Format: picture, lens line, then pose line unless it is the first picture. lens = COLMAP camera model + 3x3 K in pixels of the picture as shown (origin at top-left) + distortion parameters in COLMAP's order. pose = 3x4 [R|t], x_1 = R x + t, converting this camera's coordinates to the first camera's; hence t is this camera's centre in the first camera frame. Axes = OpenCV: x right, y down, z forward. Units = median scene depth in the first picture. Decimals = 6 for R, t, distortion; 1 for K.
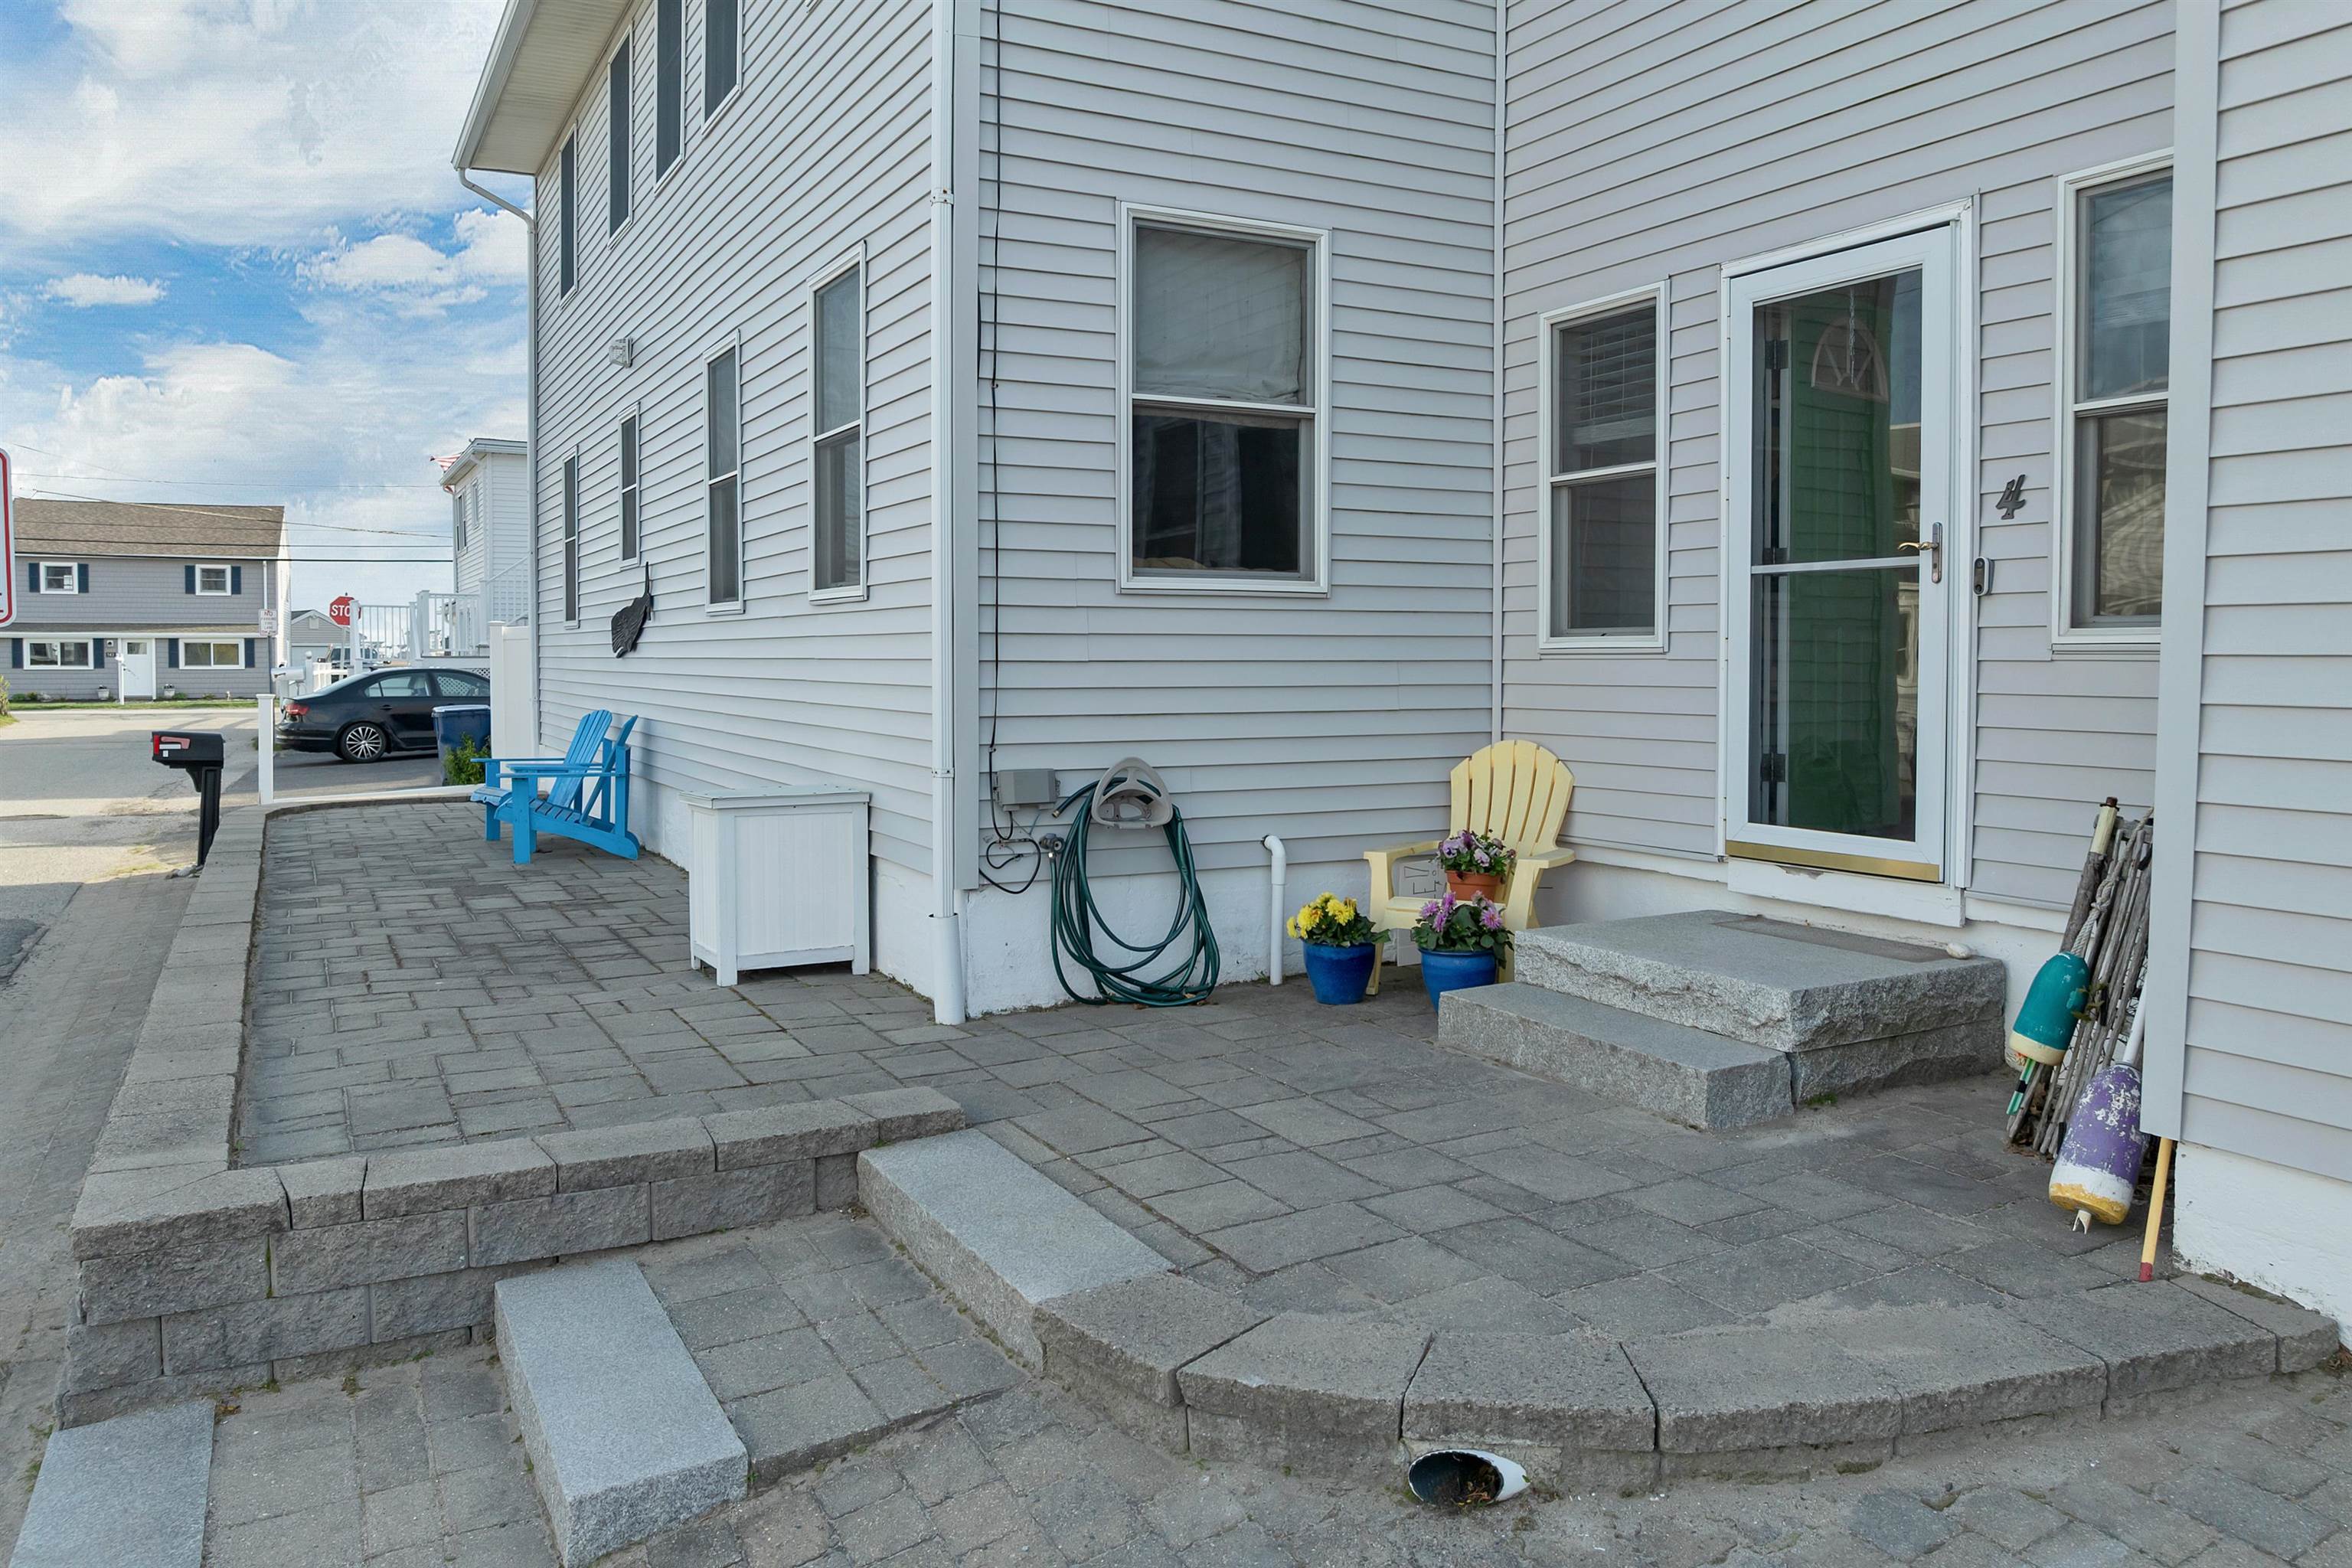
lens RADIAL K [[1710.5, 0, 1176.0], [0, 1710.5, 737.2], [0, 0, 1]] dist [-0.029034, -0.006734]
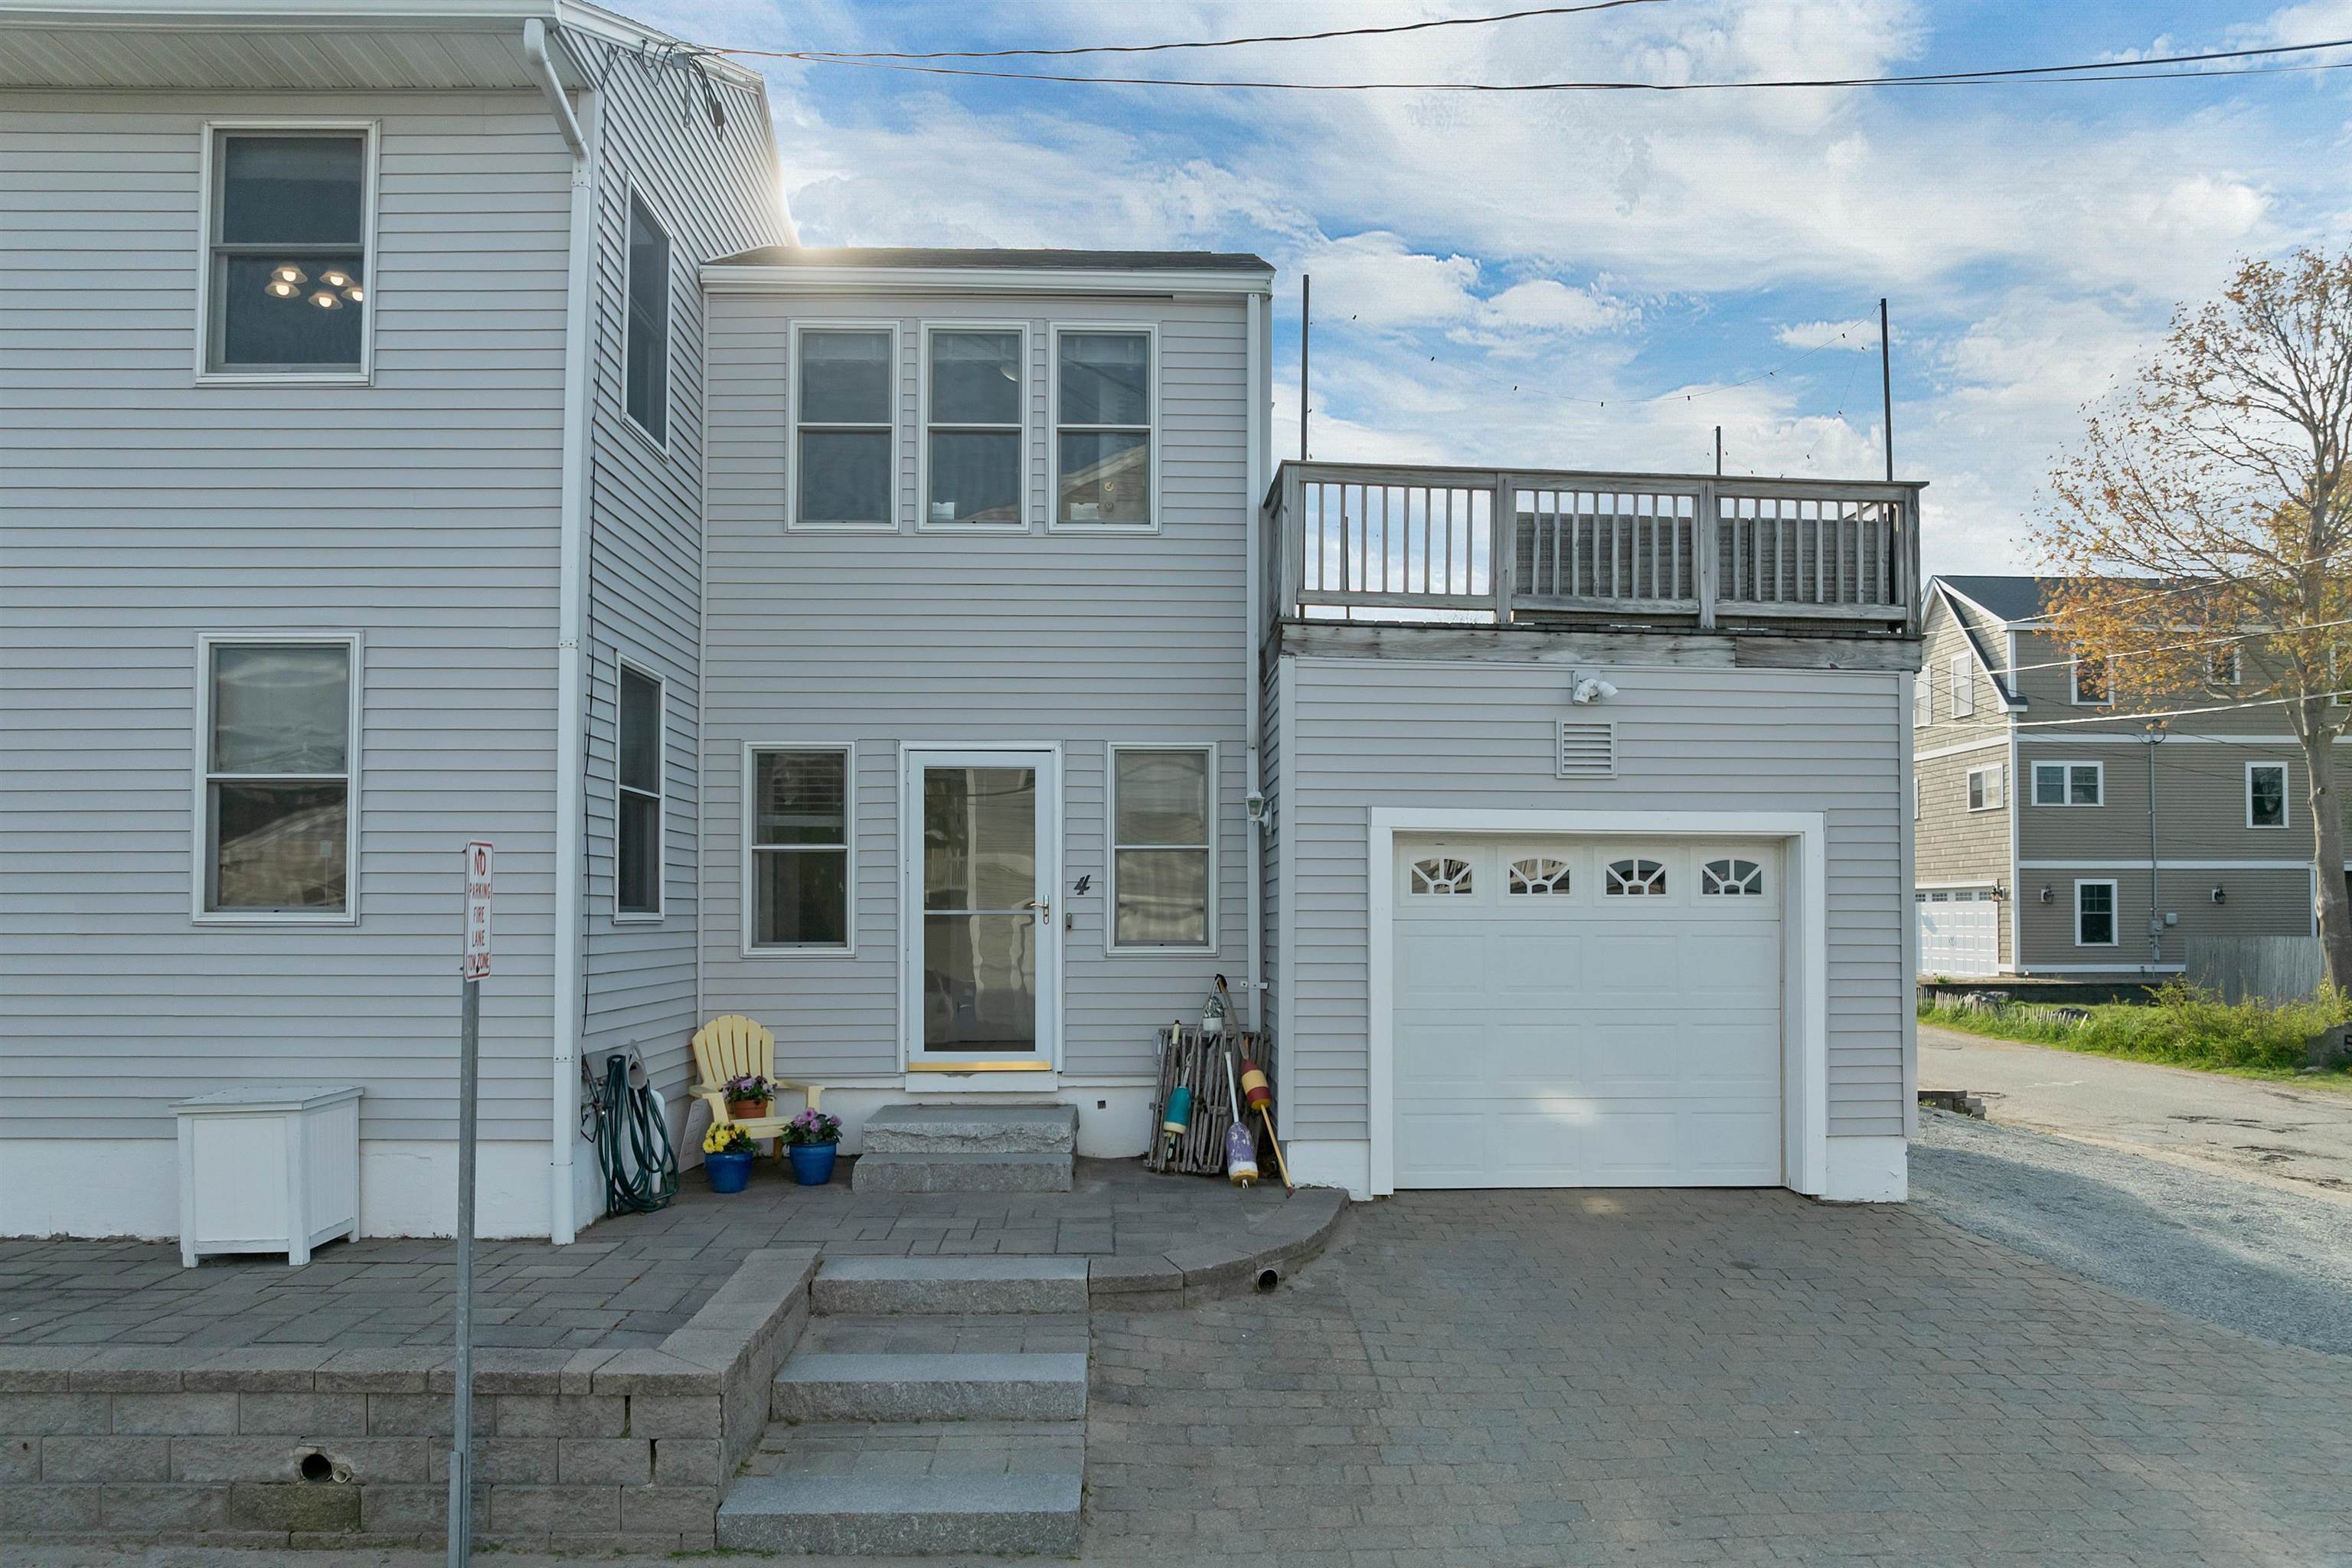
lens RADIAL K [[1684.2, 0, 1203.7], [0, 1684.2, 908.4], [0, 0, 1]] dist [0.000575, -0.000844]
pose [[0.429795, 0.007738, 0.902894, -1.016214], [0.041582, 0.998733, -0.028353, -0.034206], [-0.901969, 0.049731, 0.428928, -0.033217]]
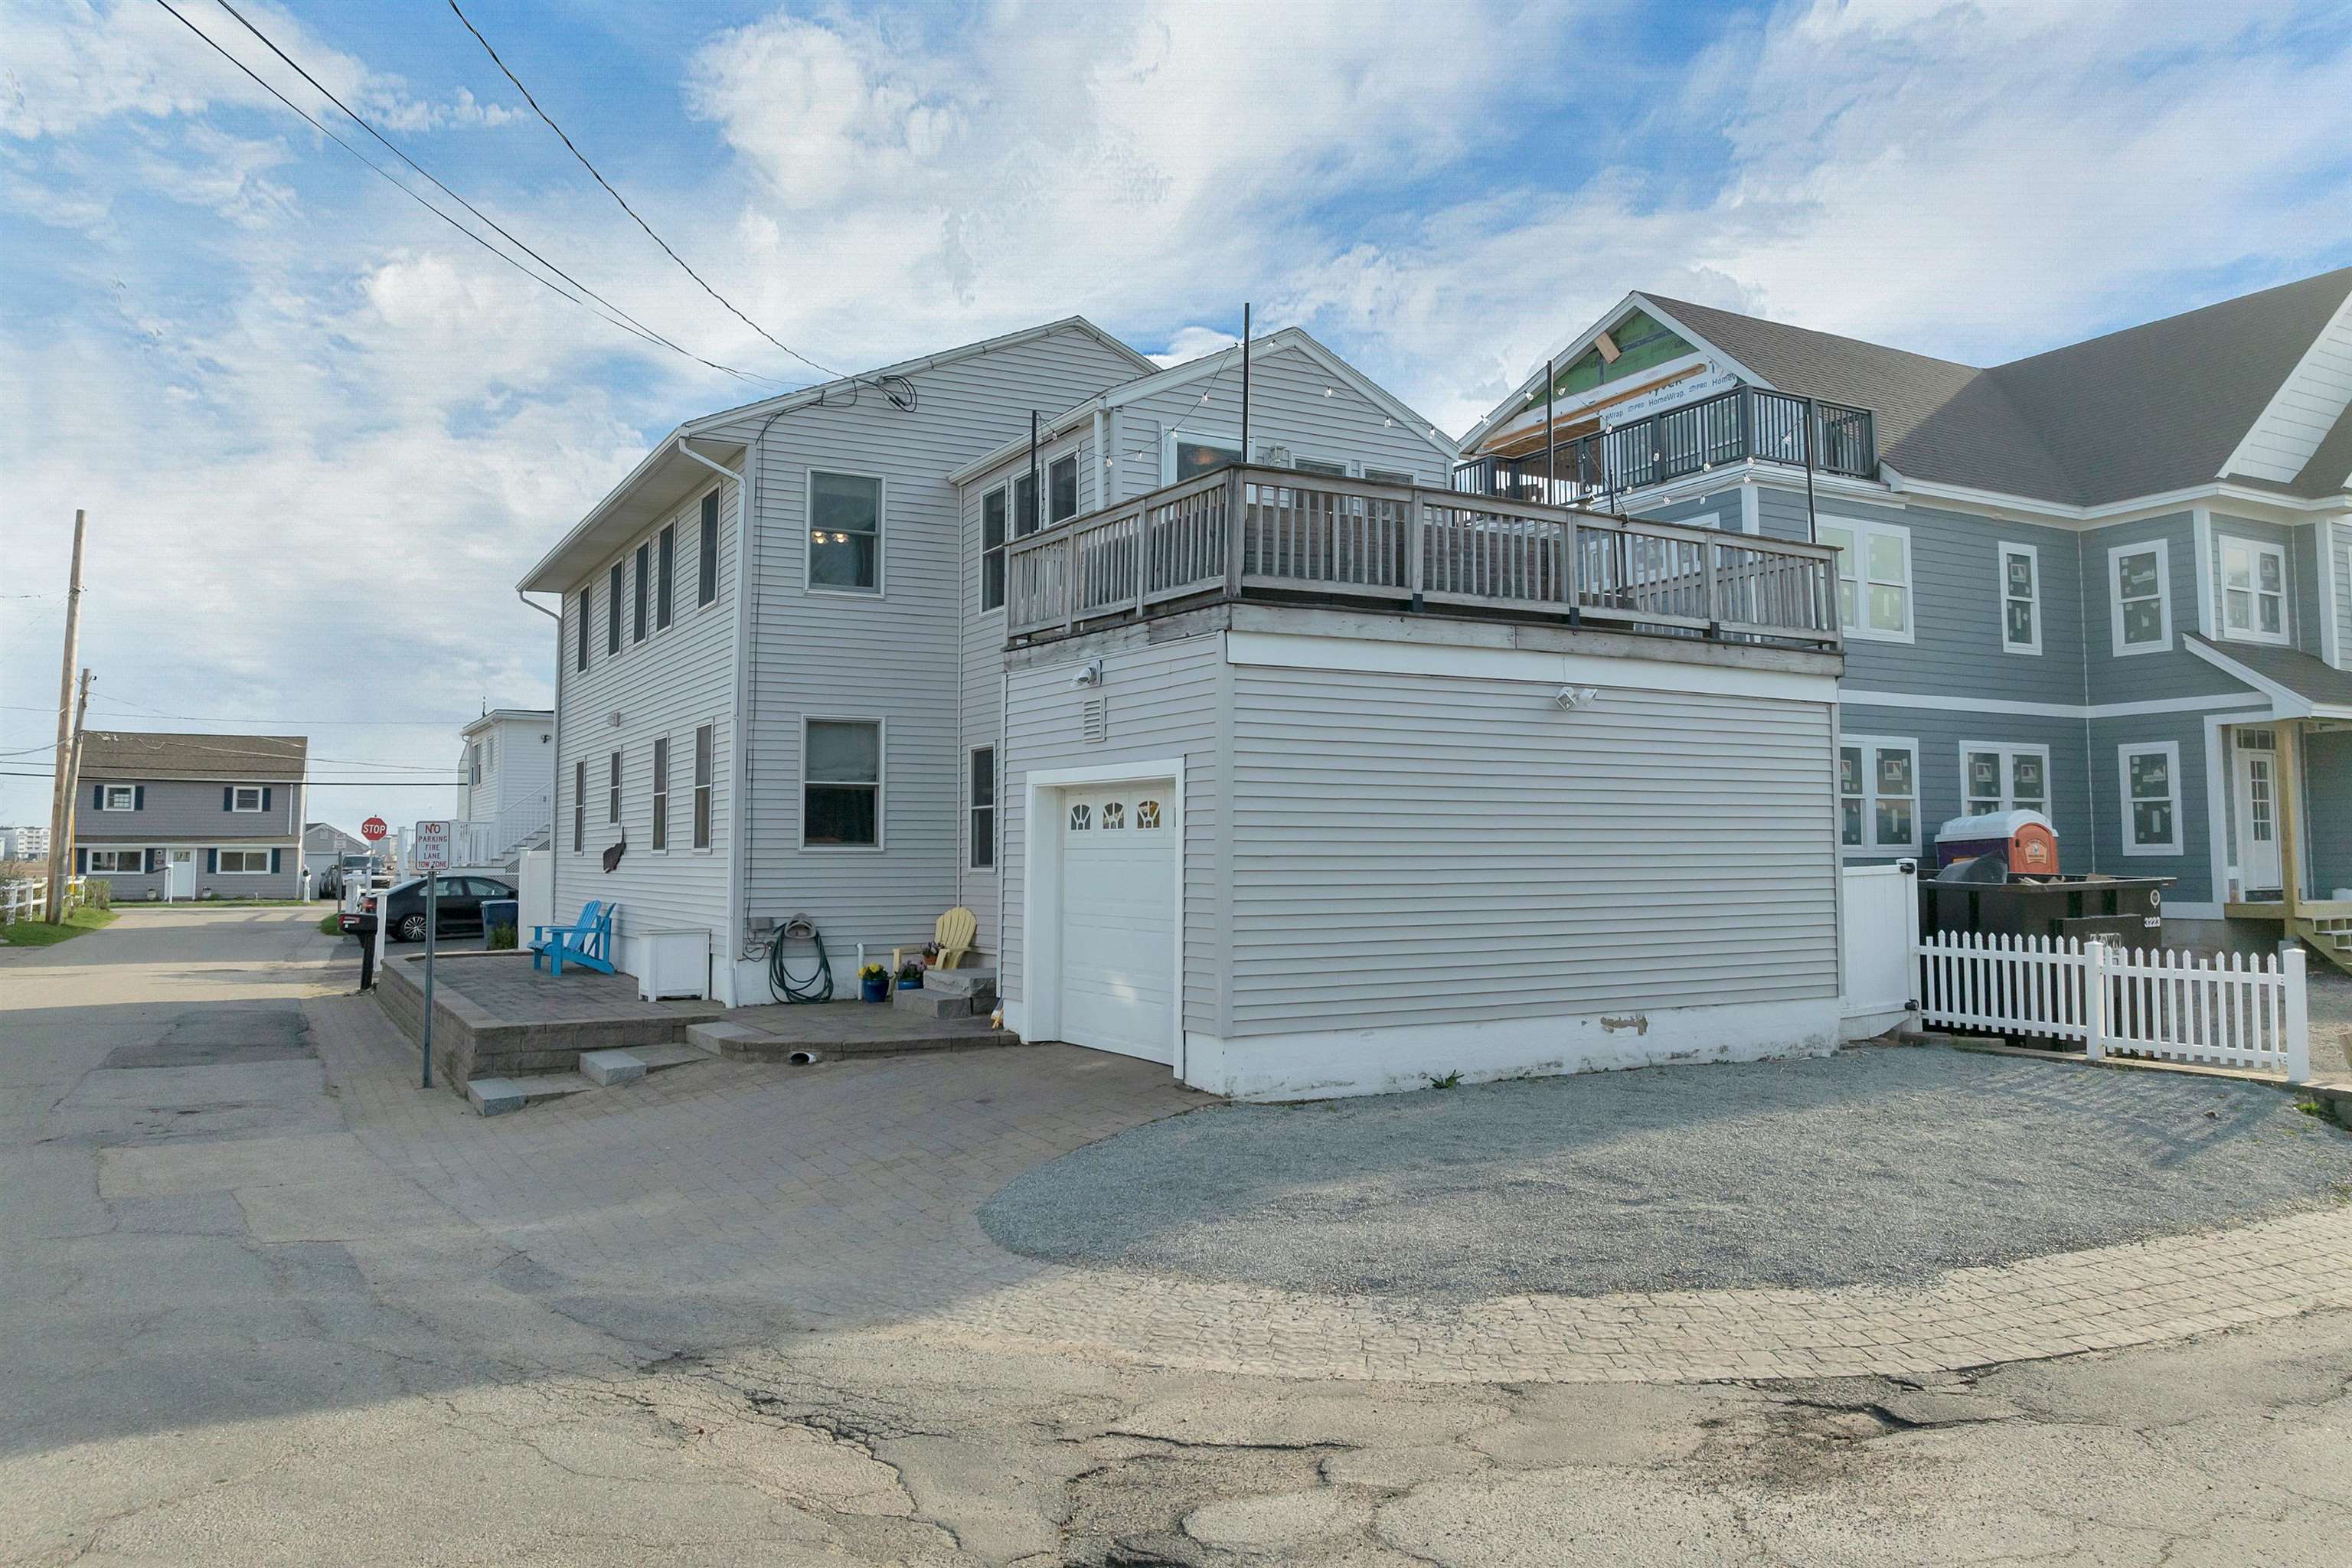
lens RADIAL K [[1710.5, 0, 1176.0], [0, 1710.5, 737.2], [0, 0, 1]] dist [-0.029034, -0.006734]
pose [[0.999769, -0.001341, 0.021466, 0.485842], [0.003854, 0.993071, -0.117455, 0.052240], [-0.021160, 0.117511, 0.992846, -1.664487]]
